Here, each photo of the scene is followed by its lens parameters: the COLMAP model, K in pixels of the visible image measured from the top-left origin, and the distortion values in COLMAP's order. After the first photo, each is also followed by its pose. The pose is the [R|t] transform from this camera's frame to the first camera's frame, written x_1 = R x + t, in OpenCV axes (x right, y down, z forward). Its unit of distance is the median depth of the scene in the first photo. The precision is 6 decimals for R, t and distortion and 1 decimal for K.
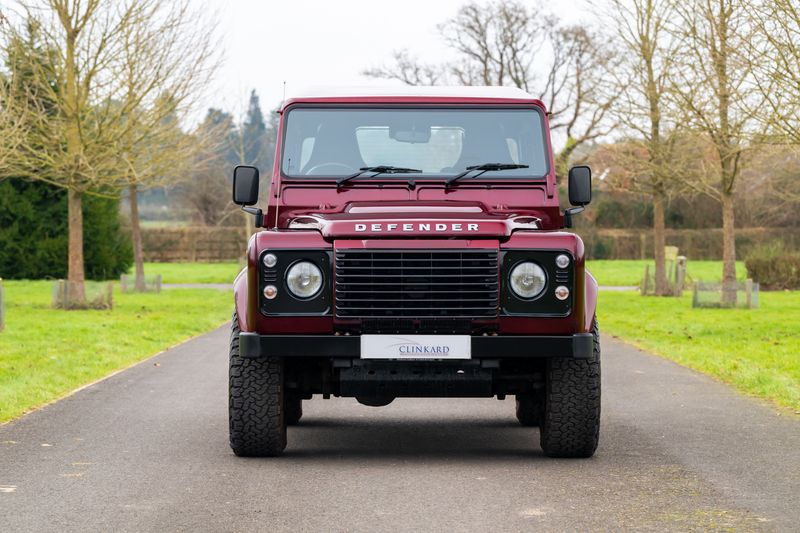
lens RADIAL K [[2726.2, 0, 400.0], [0, 2726.2, 266.5], [0, 0, 1]] dist [0.075690, 0.359629]
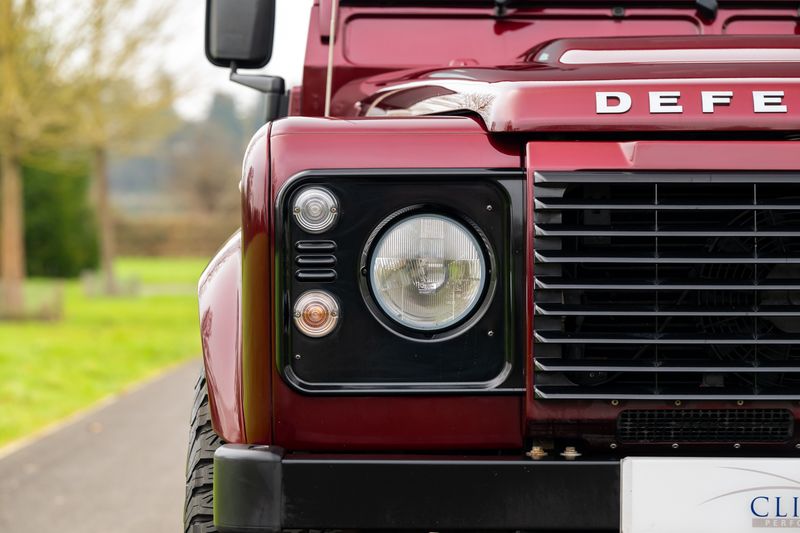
lens RADIAL K [[3005.0, 0, 400.0], [0, 3005.0, 266.5], [0, 0, 1]] dist [-0.008367, 0.084975]
pose [[0.999968, 0.001739, -0.007845, -0.012027], [-0.001743, 0.999998, -0.000561, 0.001451], [0.007844, 0.000575, 0.999969, 0.224709]]
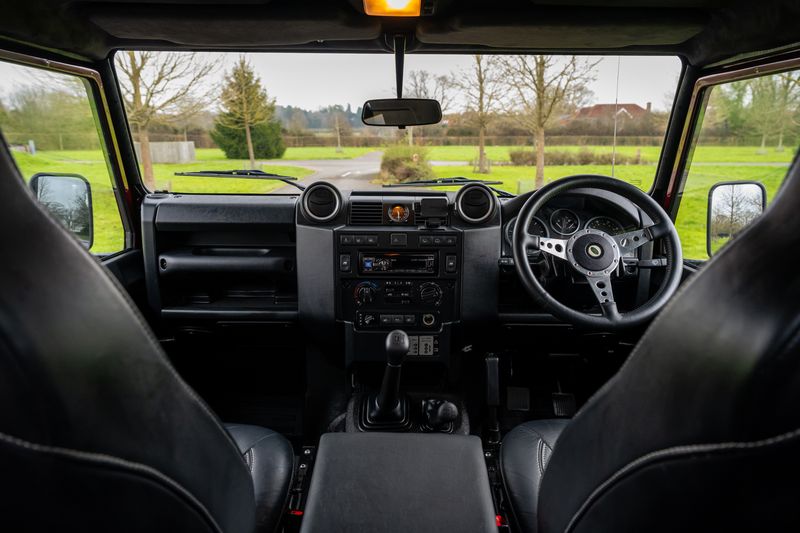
lens RADIAL K [[528.4, 0, 400.0], [0, 528.4, 266.5], [0, 0, 1]] dist [0.001912, 0.002306]
pose [[0.999963, 0.000916, -0.008609, 0.038412], [0.001091, 0.973147, 0.230180, -0.017826], [0.008589, -0.230181, 0.973110, 0.672270]]
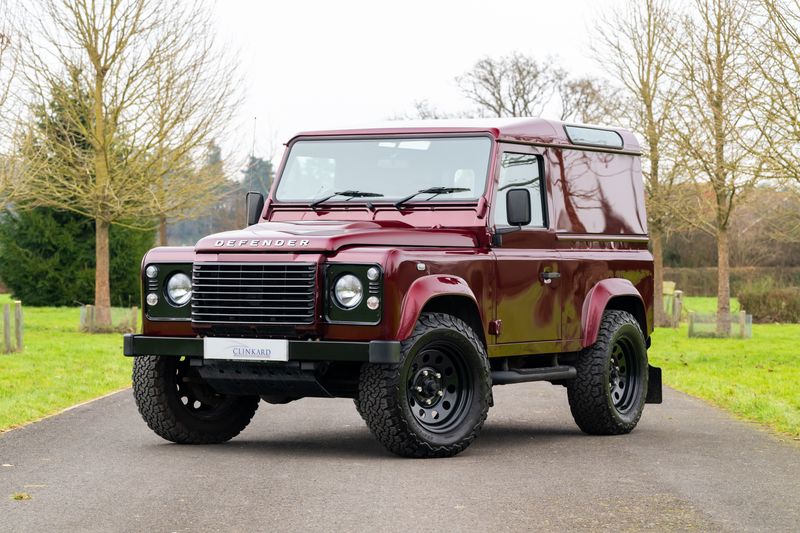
lens RADIAL K [[2453.9, 0, 400.0], [0, 2453.9, 266.5], [0, 0, 1]] dist [0.023429, 0.746322]
pose [[0.999904, 0.009379, -0.010220, 0.005632], [-0.009528, 0.999847, -0.014676, 0.002821], [0.010080, 0.014772, 0.999840, 0.054545]]
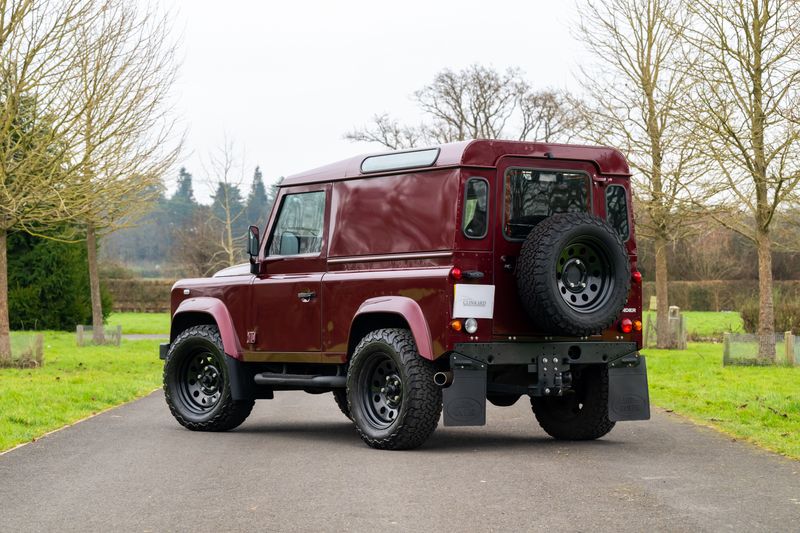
lens RADIAL K [[2193.9, 0, 400.0], [0, 2193.9, 266.5], [0, 0, 1]] dist [0.011691, 0.133583]
pose [[0.999963, 0.000253, 0.008554, 0.000322], [-0.000058, 0.999741, -0.022740, -0.000067], [-0.008558, 0.022738, 0.999705, 0.315160]]
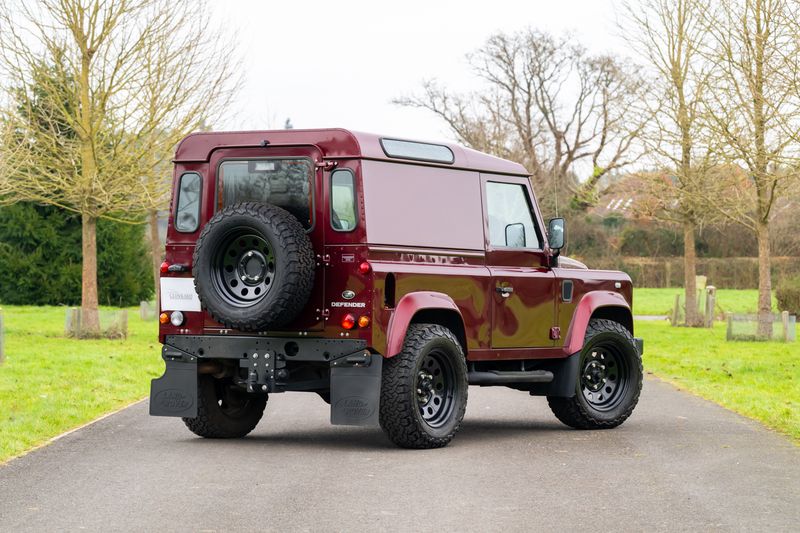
lens RADIAL K [[2610.3, 0, 413.1], [0, 2610.3, 265.5], [0, 0, 1]] dist [0.081607, -0.177345]
pose [[0.999964, 0.005654, -0.006380, 0.001894], [-0.005716, 0.999937, -0.009681, -0.001833], [0.006325, 0.009717, 0.999933, 0.073463]]
